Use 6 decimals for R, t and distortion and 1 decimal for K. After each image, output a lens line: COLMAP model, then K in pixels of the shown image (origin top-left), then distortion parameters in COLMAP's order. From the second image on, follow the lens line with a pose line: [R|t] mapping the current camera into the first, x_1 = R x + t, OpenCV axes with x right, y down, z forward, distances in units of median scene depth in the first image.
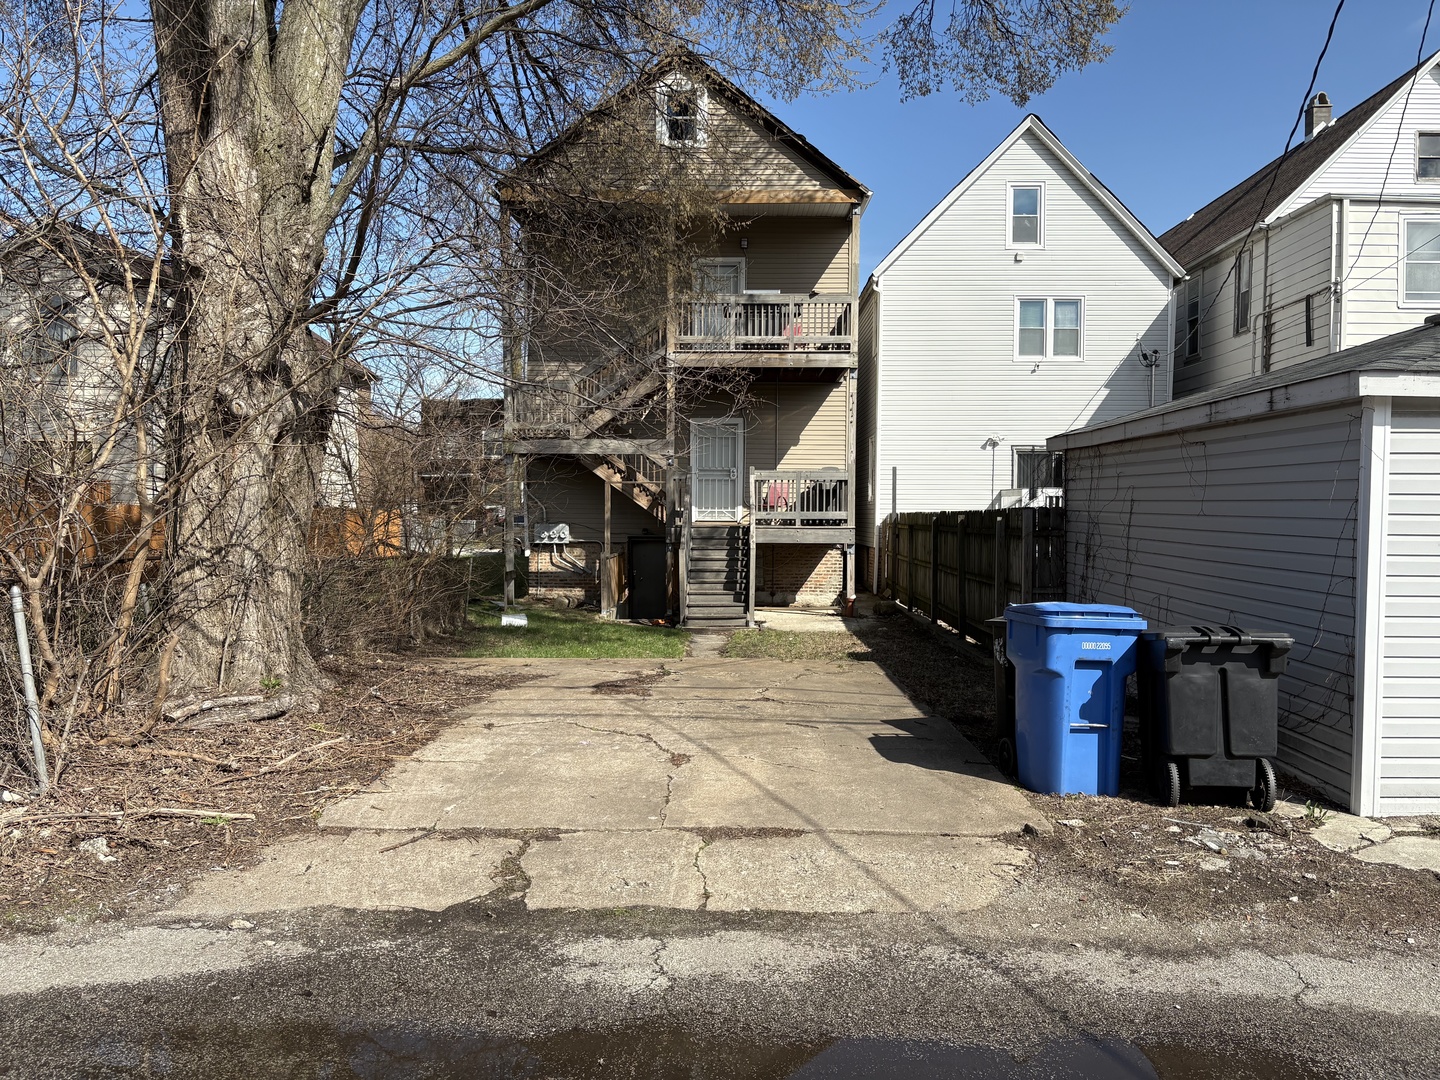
lens RADIAL K [[1095.6, 0, 704.8], [0, 1095.6, 541.4], [0, 0, 1]] dist [0.049138, -0.045778]
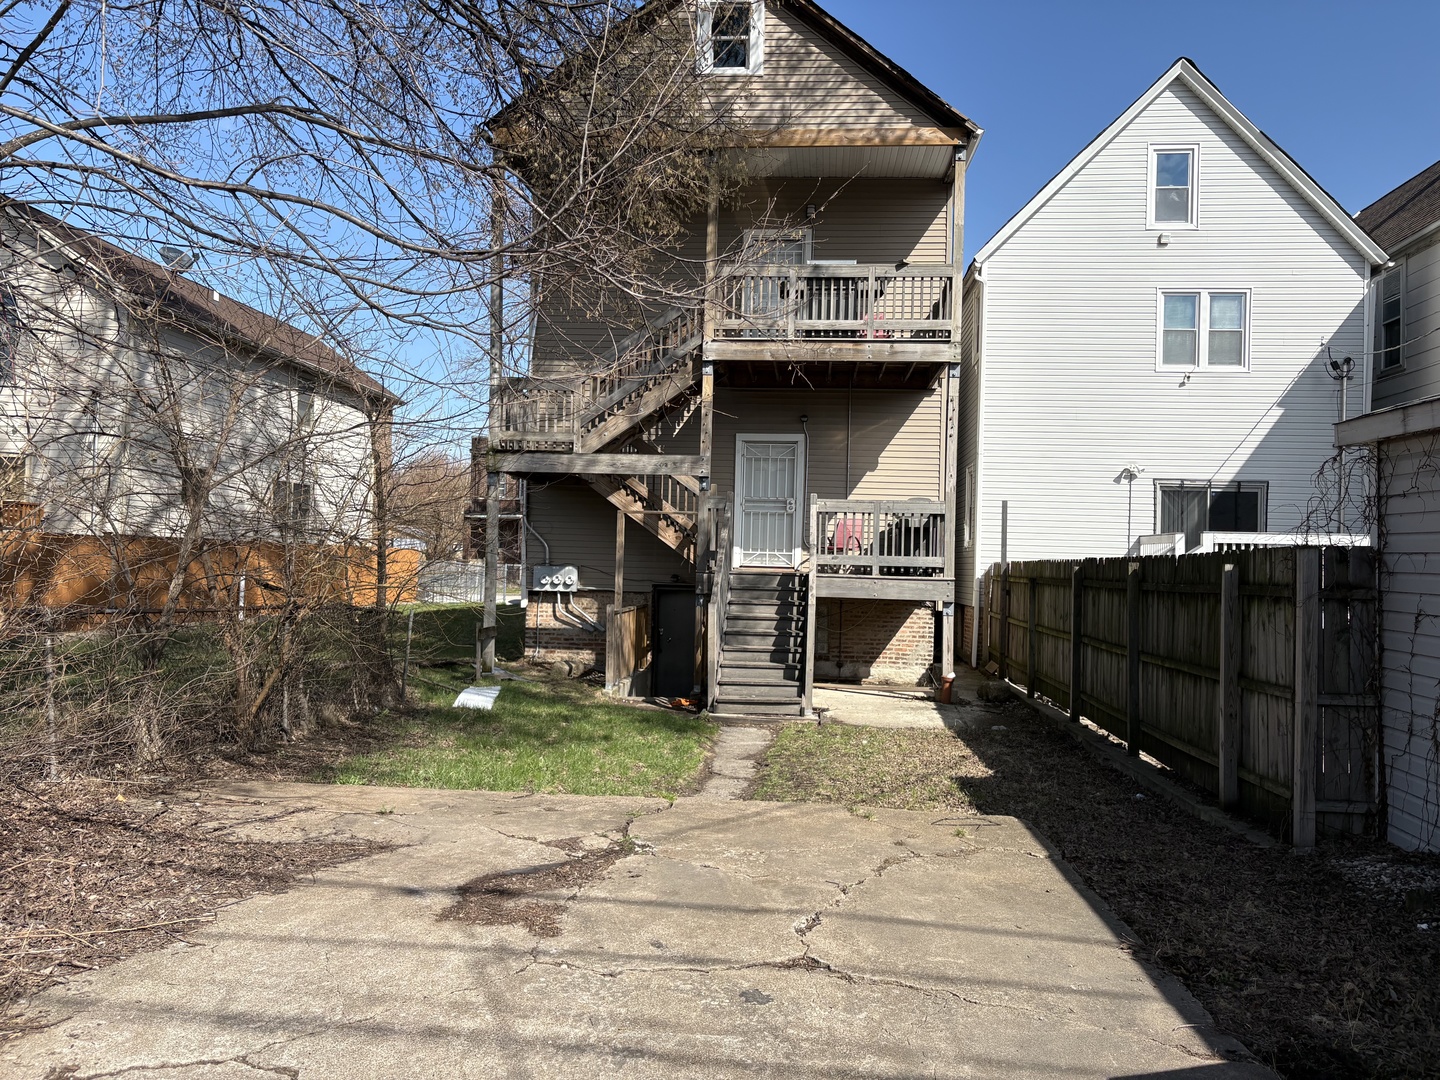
lens RADIAL K [[1095.6, 0, 722.4], [0, 1095.6, 524.9], [0, 0, 1]] dist [0.049138, -0.045778]
pose [[0.998551, 0.020339, -0.049824, 0.017635], [-0.023373, 0.997858, -0.061091, -0.000523], [0.048475, 0.062167, 0.996888, 0.248752]]
